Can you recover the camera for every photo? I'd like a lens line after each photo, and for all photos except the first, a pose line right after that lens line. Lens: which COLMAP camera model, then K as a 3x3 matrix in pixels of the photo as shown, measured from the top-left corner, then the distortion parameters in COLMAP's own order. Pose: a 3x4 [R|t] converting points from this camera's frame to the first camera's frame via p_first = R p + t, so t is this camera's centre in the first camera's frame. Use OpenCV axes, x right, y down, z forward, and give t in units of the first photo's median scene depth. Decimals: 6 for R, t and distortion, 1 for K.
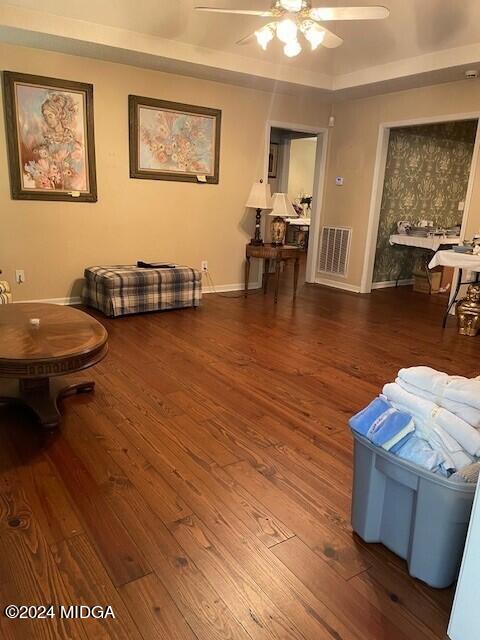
lens RADIAL K [[482.2, 0, 238.9], [0, 482.2, 330.0], [0, 0, 1]] dist [0.082775, -0.101910]
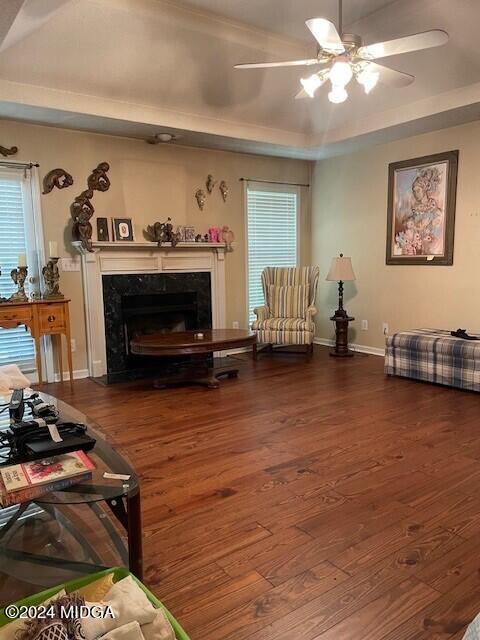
lens RADIAL K [[482.2, 0, 238.9], [0, 482.2, 330.0], [0, 0, 1]] dist [0.082775, -0.101910]
pose [[0.022678, 0.106232, -0.994083, 0.728406], [-0.255961, 0.961814, 0.096944, -0.134449], [0.966421, 0.252248, 0.049003, 0.623664]]
